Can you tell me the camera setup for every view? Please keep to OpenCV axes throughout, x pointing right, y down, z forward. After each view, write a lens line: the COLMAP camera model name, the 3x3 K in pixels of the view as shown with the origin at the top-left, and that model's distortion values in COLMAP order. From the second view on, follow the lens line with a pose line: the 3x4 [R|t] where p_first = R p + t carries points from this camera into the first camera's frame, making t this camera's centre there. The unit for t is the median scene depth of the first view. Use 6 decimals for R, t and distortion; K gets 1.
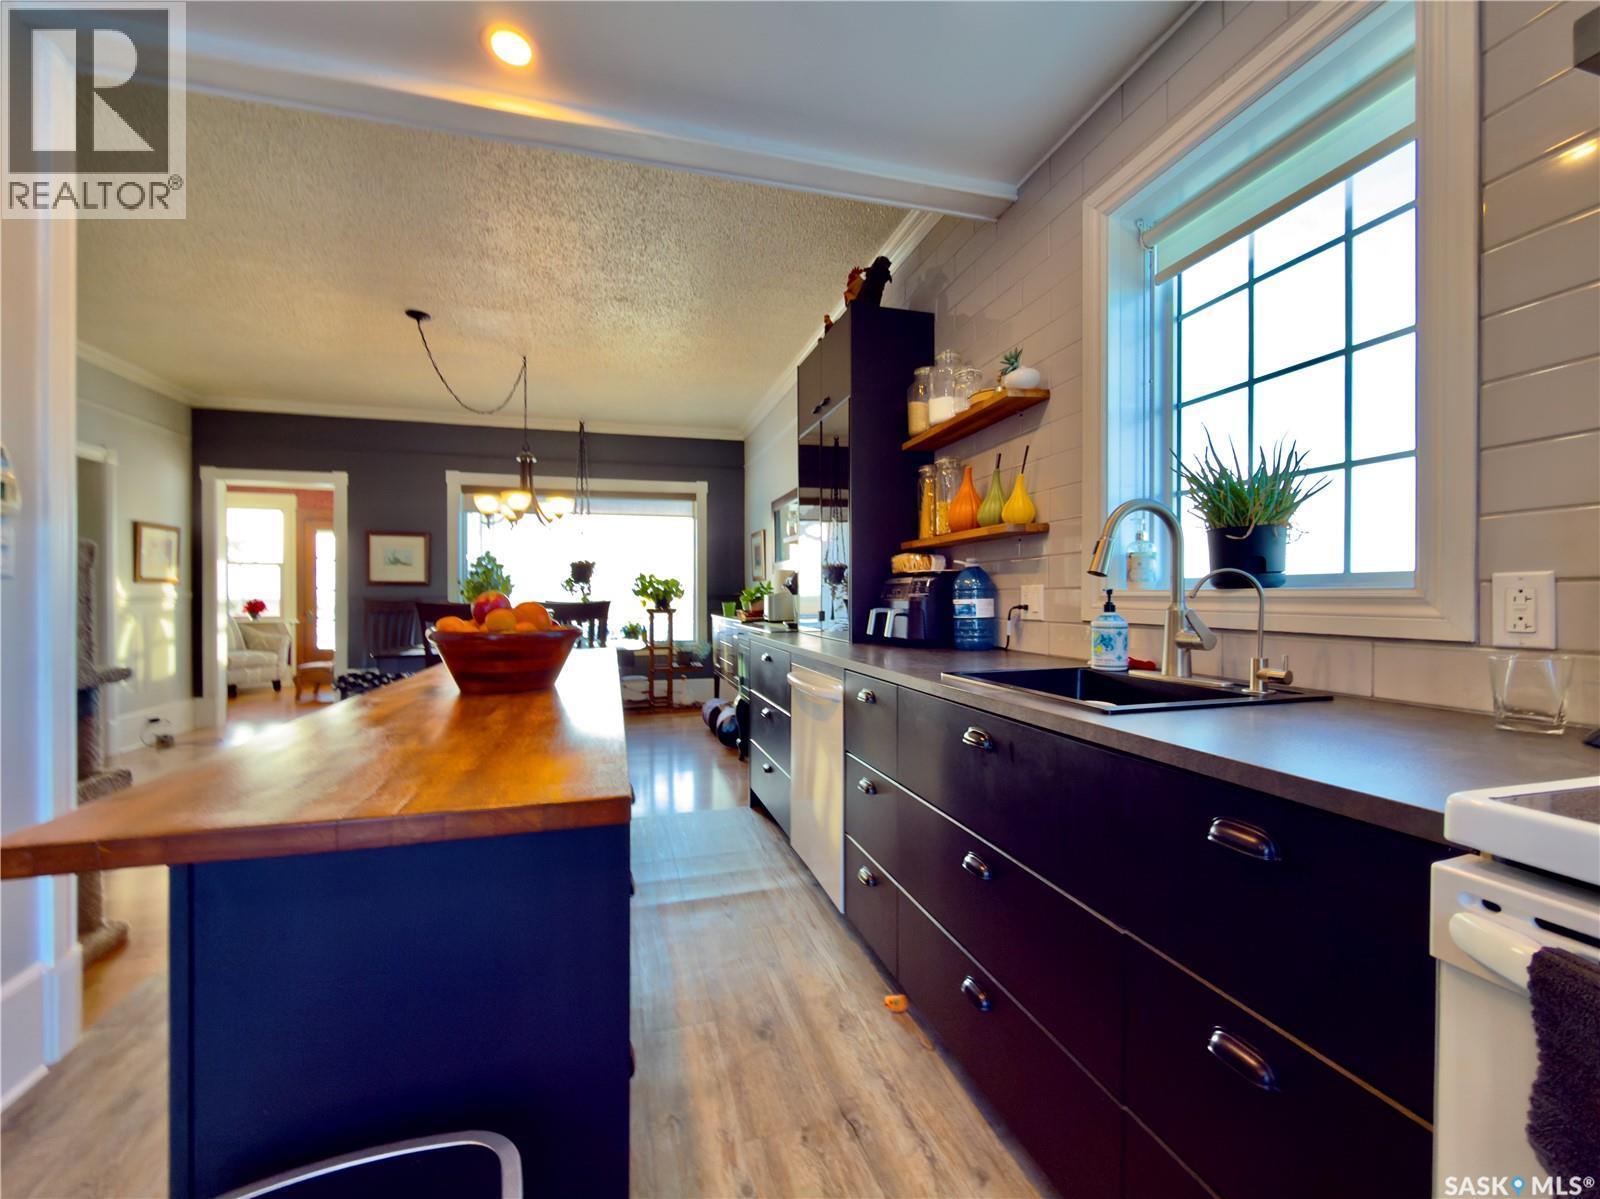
lens RADIAL K [[664.5, 0, 800.0], [0, 664.5, 599.5], [0, 0, 1]] dist [-0.013004, 0.000215]
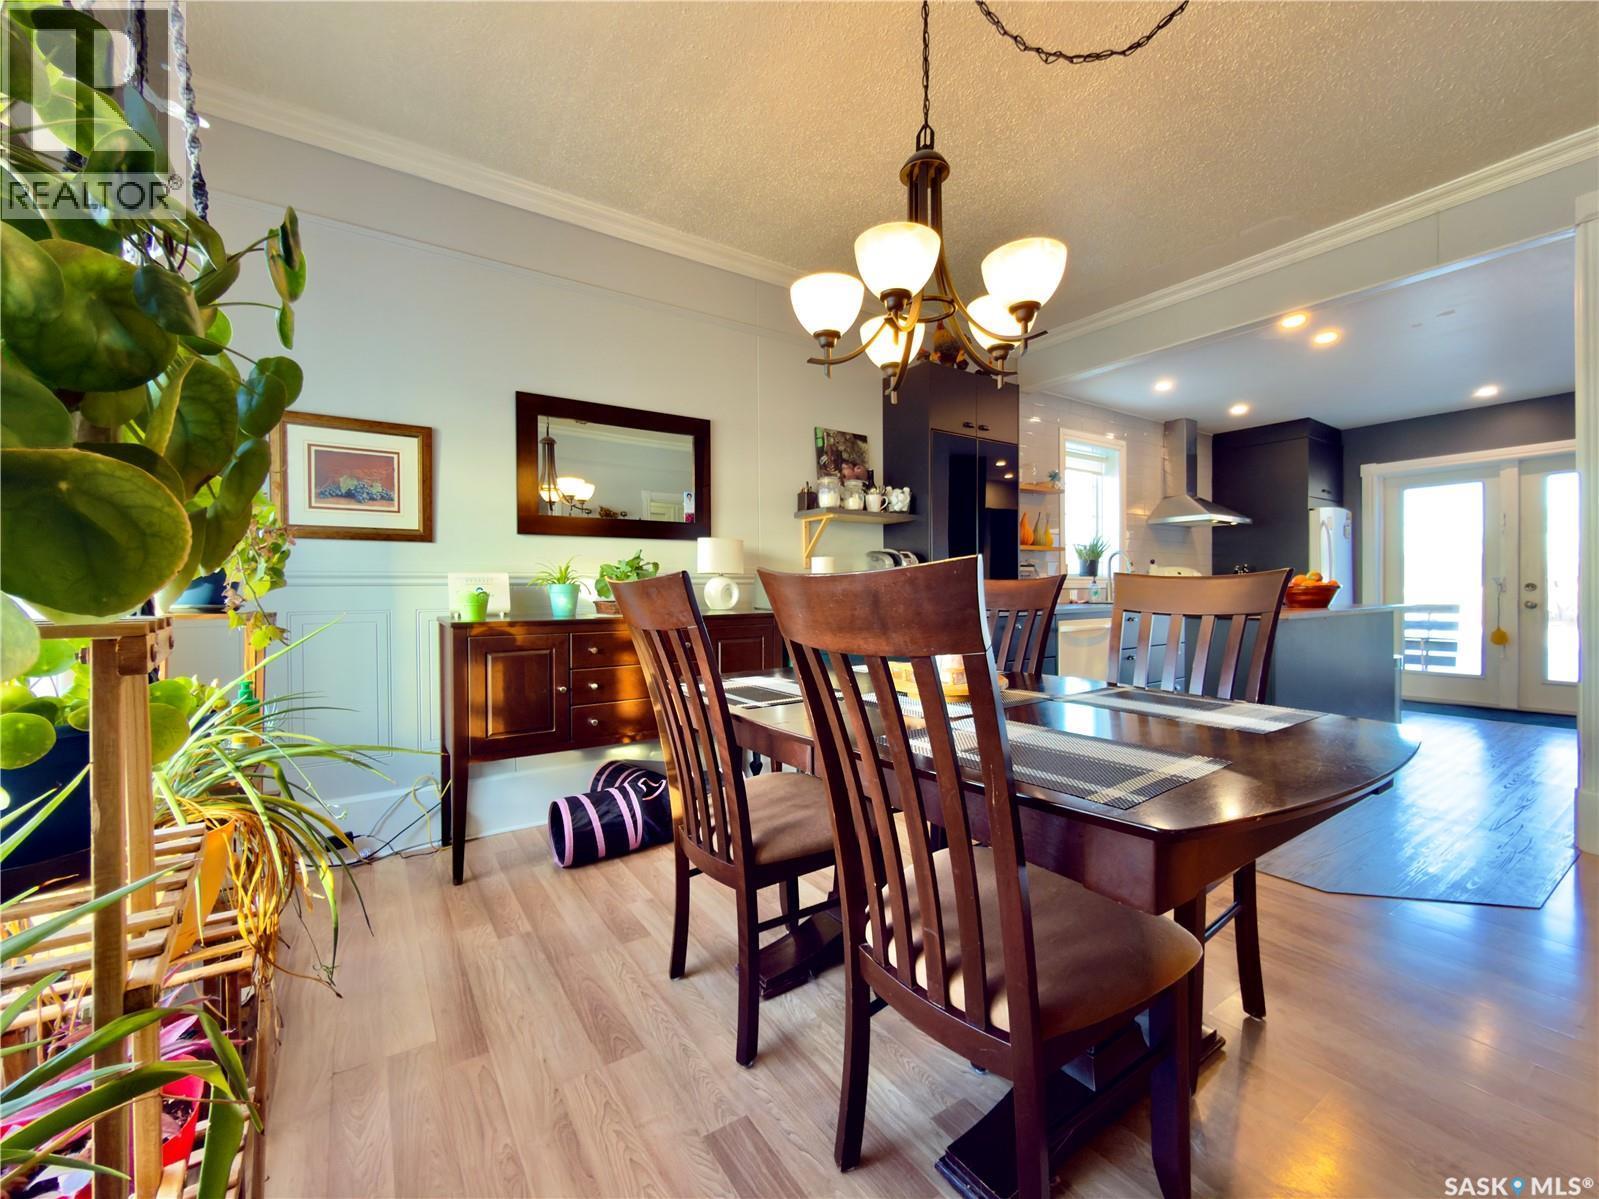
lens RADIAL K [[659.4, 0, 799.5], [0, 659.4, 599.5], [0, 0, 1]] dist [-0.000002, 0.000102]
pose [[-0.307987, -0.007866, 0.951358, -1.427782], [0.015984, 0.999782, 0.013441, 0.020527], [-0.951256, 0.019346, -0.307794, 2.295096]]
